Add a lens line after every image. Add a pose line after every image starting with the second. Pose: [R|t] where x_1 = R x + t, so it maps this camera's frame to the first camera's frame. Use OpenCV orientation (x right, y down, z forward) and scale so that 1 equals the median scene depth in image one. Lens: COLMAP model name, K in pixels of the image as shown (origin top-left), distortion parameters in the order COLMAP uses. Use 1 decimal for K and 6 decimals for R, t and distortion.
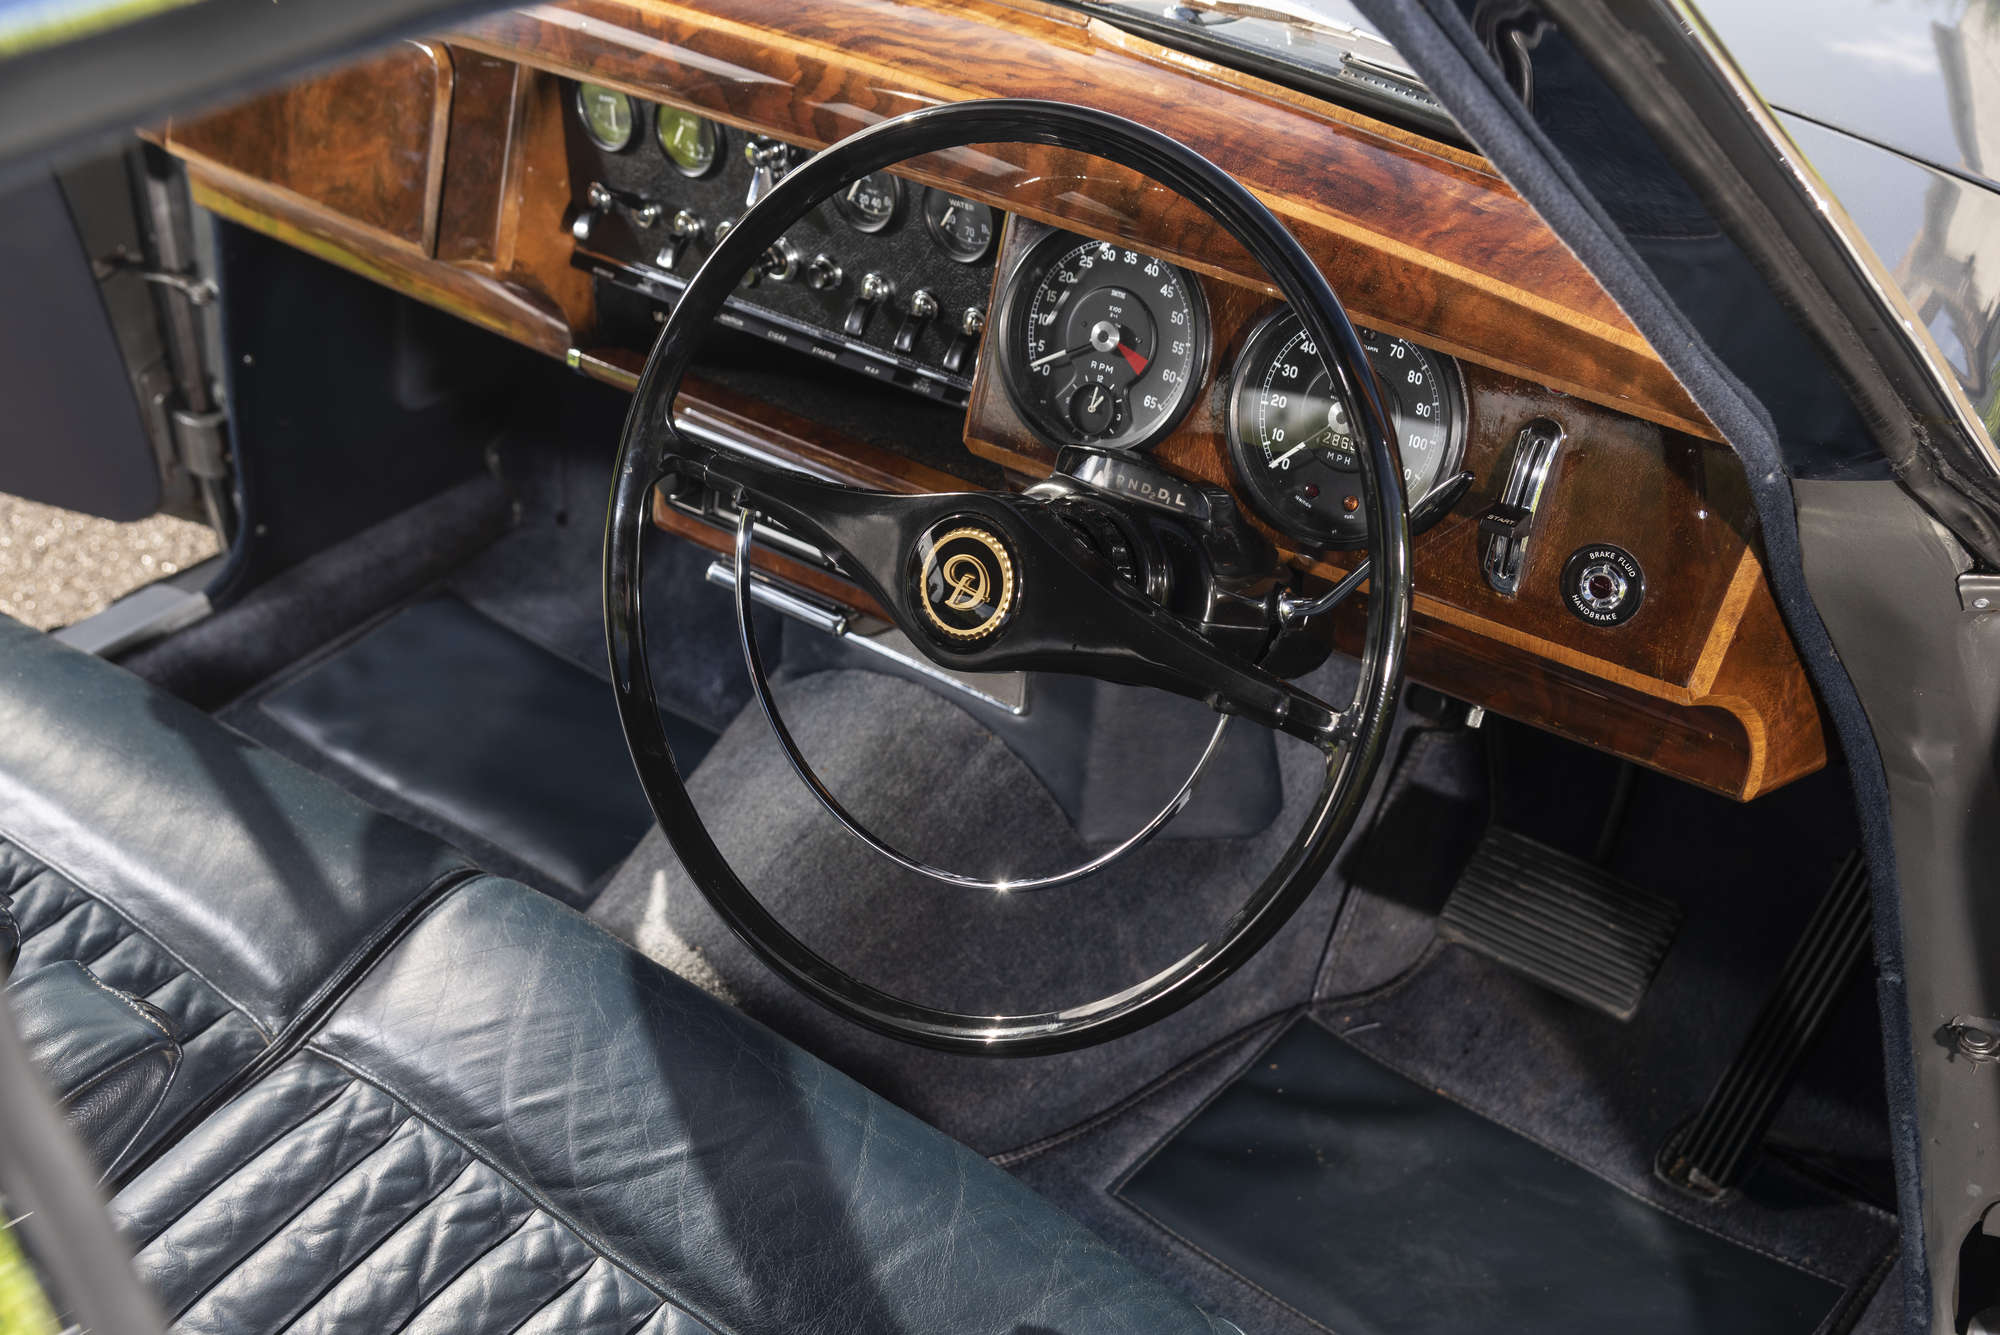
lens RADIAL K [[2459.1, 0, 996.4], [0, 2459.1, 680.0], [0, 0, 1]] dist [0.062182, 0.000000]
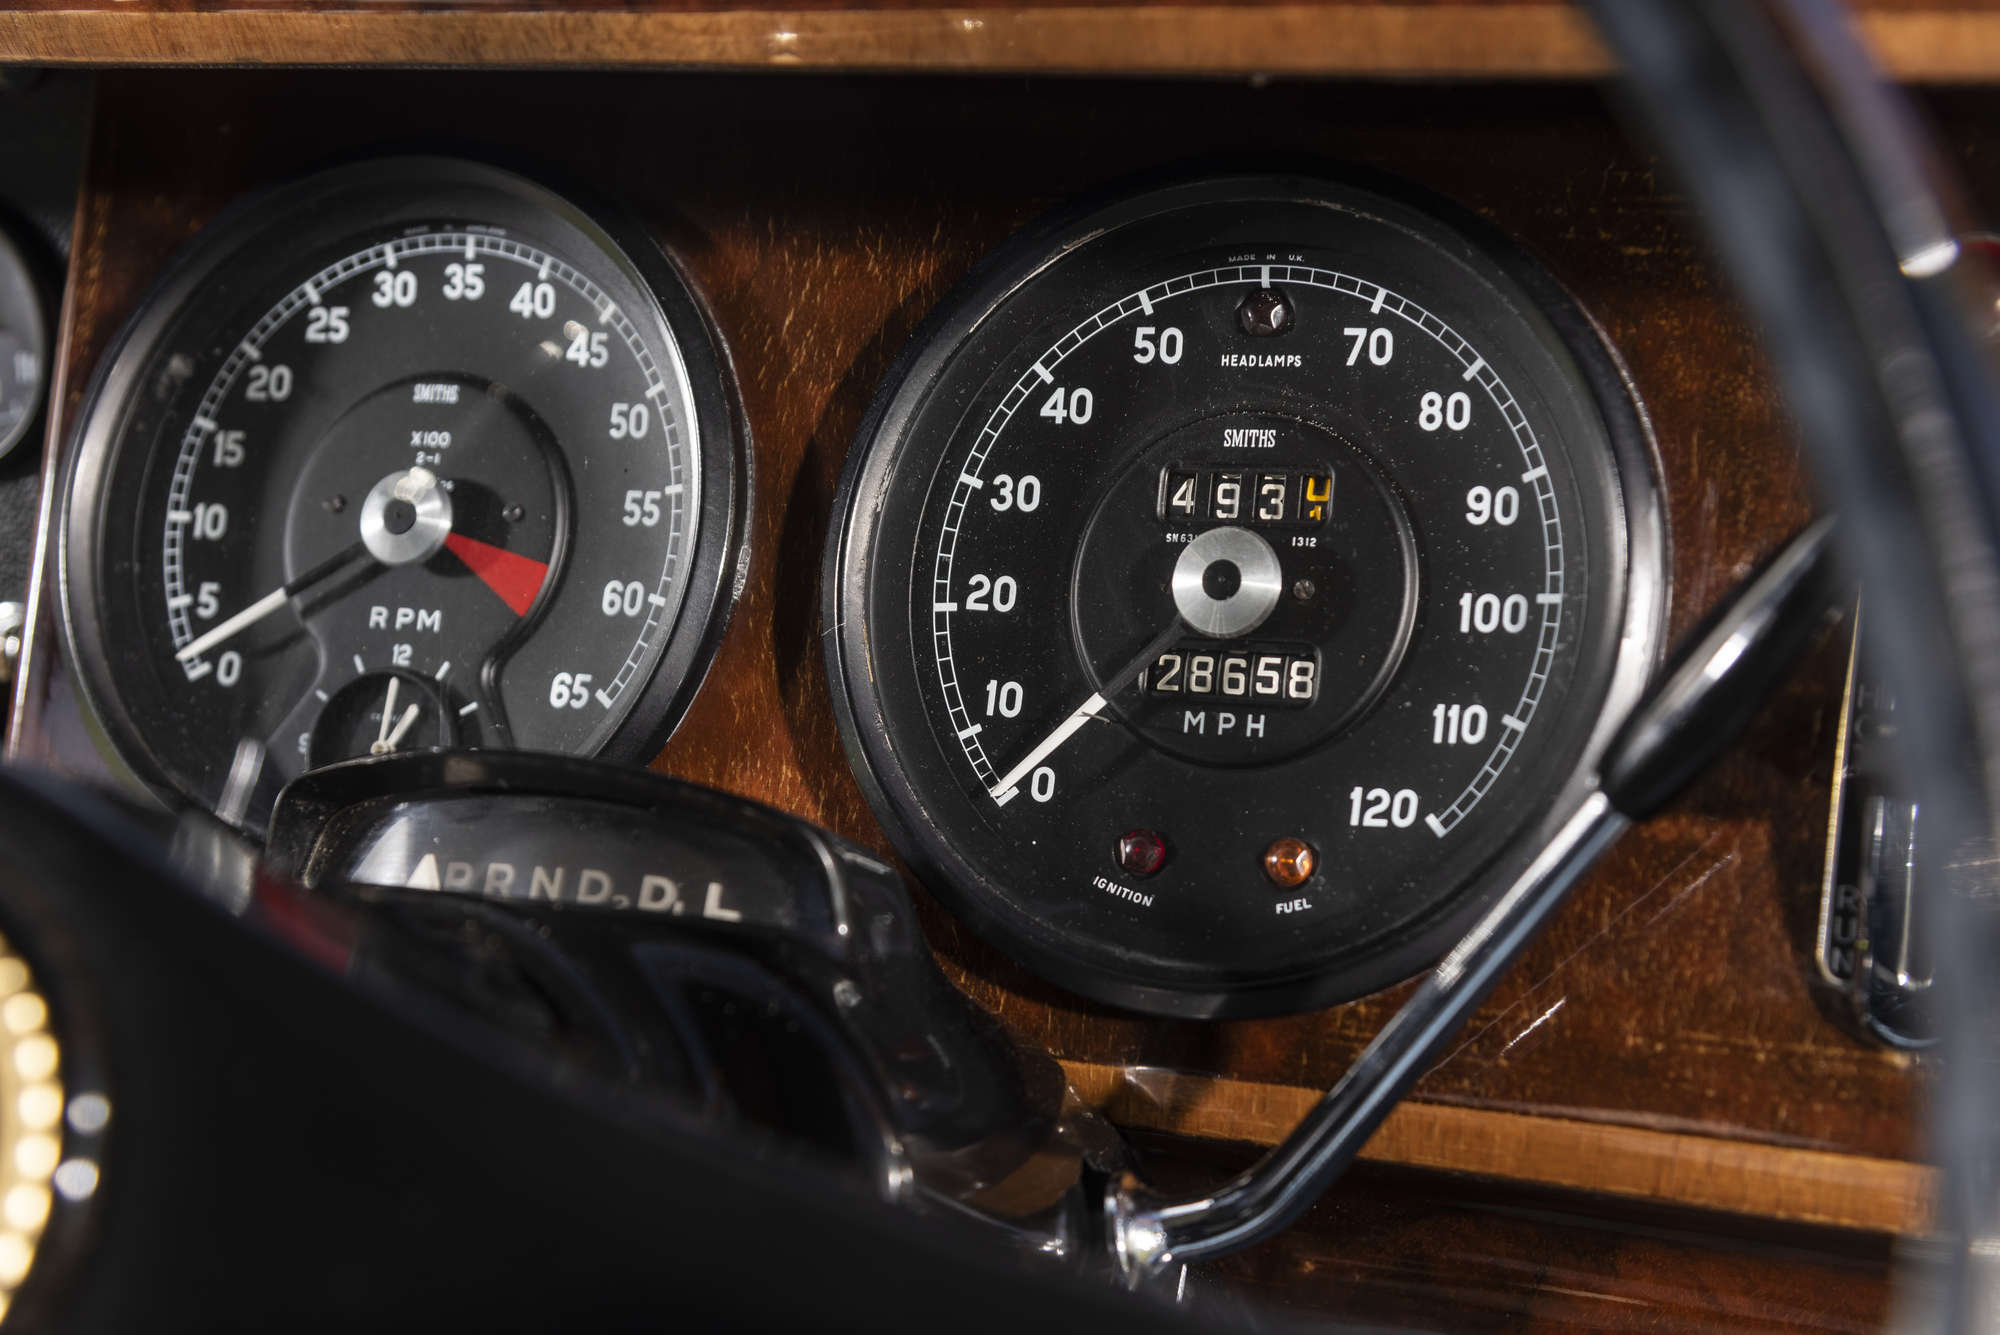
lens RADIAL K [[3082.7, 0, 998.0], [0, 3082.7, 677.7], [0, 0, 1]] dist [0.085755, 0.000000]
pose [[0.968471, -0.069179, 0.239328, 0.021054], [0.149723, 0.929447, -0.337211, 0.026561], [-0.199114, 0.362412, 0.910501, 0.627475]]
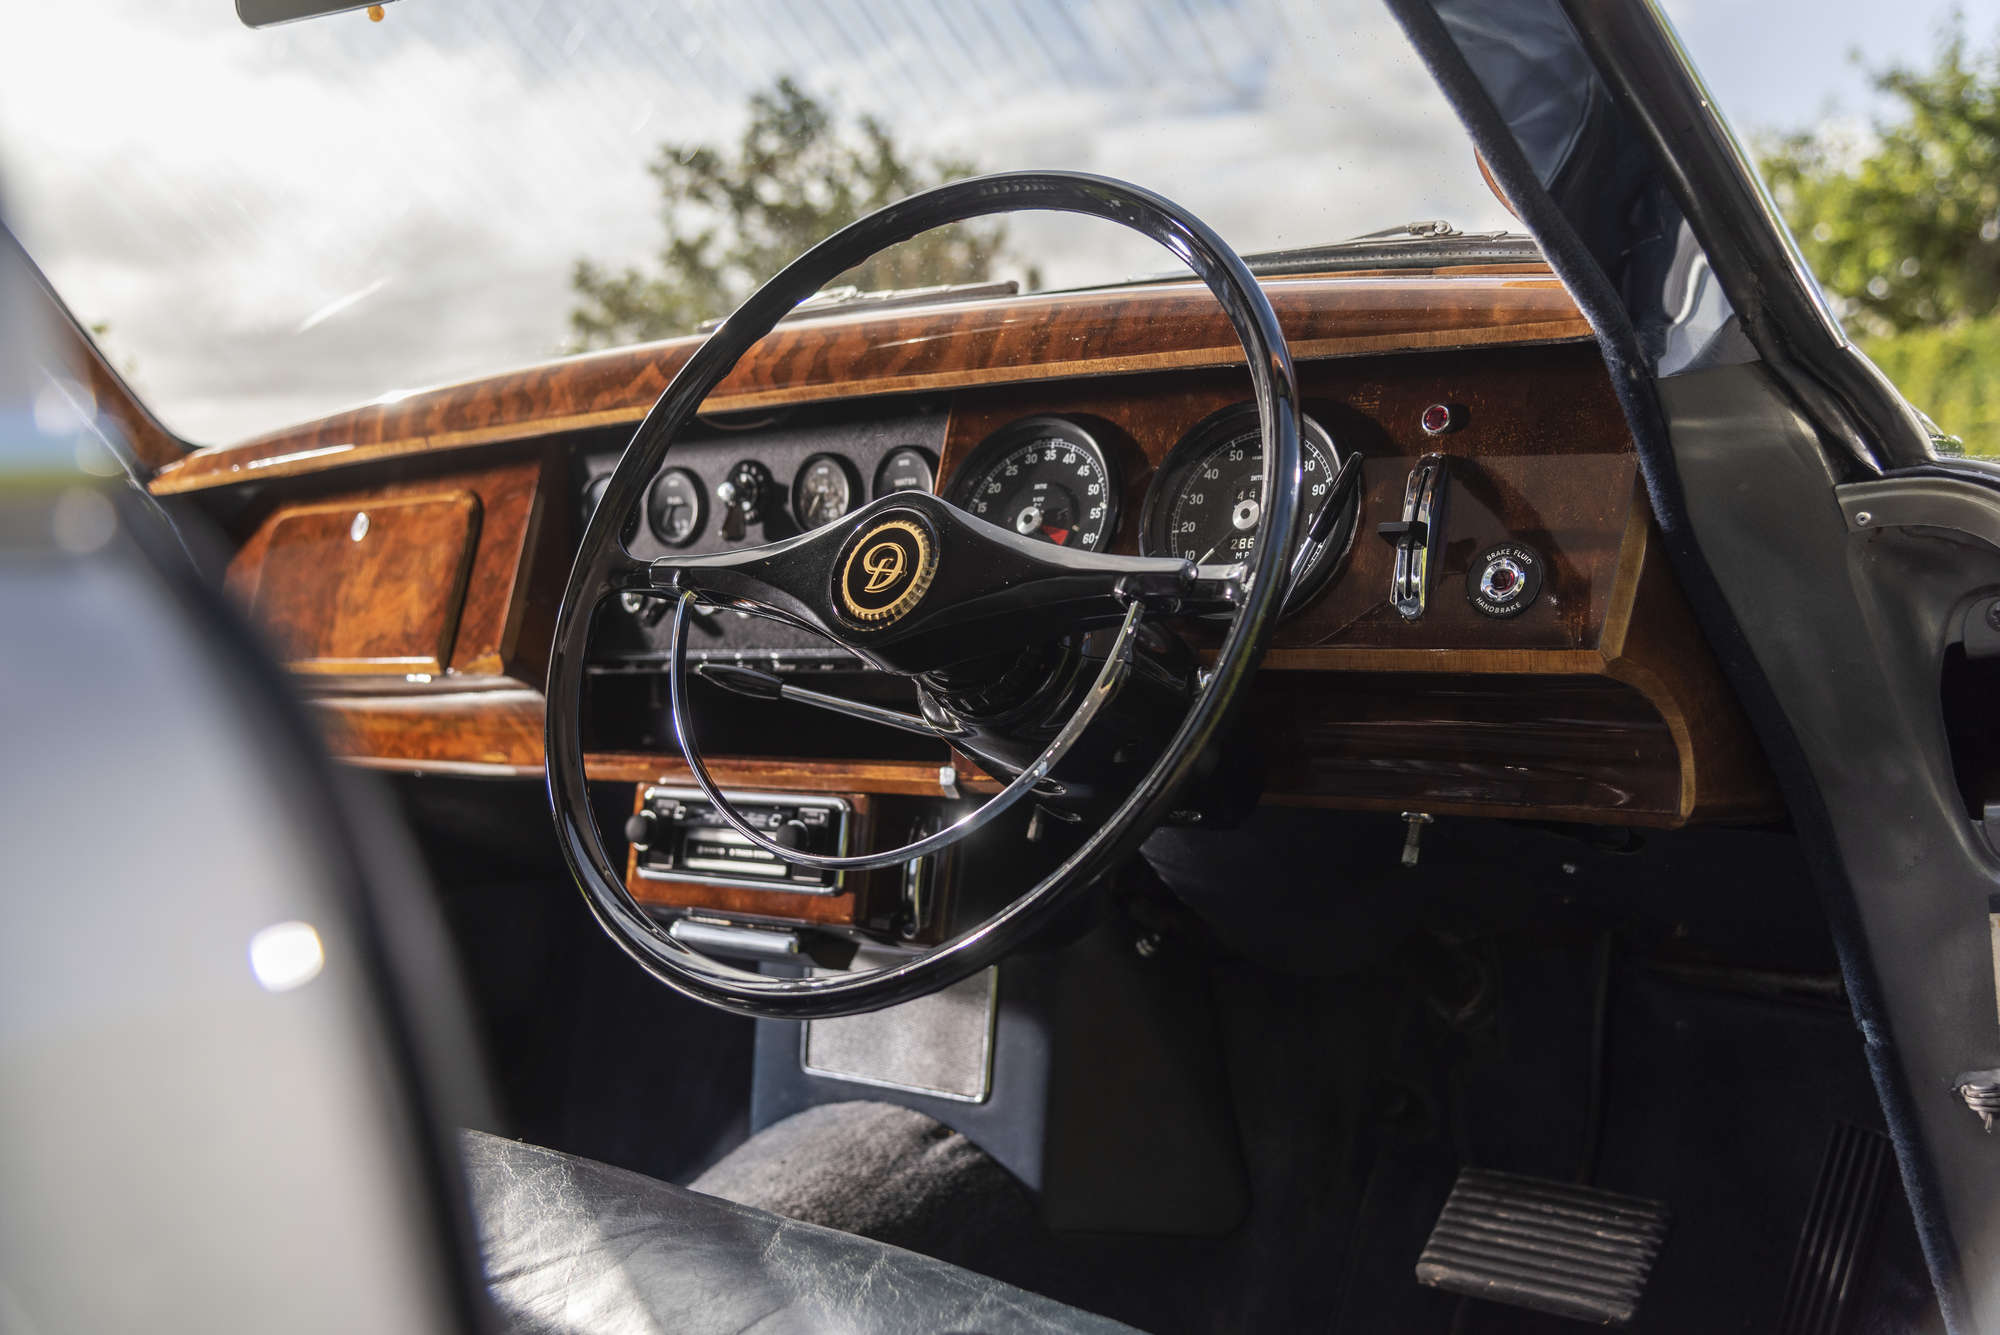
lens RADIAL K [[2102.9, 0, 1009.6], [0, 2102.9, 658.8], [0, 0, 1]] dist [0.009921, 0.000000]
pose [[0.999777, -0.020636, -0.004589, 0.038275], [0.015357, 0.858114, -0.513229, 0.391660], [0.014529, 0.513044, 0.858239, 0.232002]]
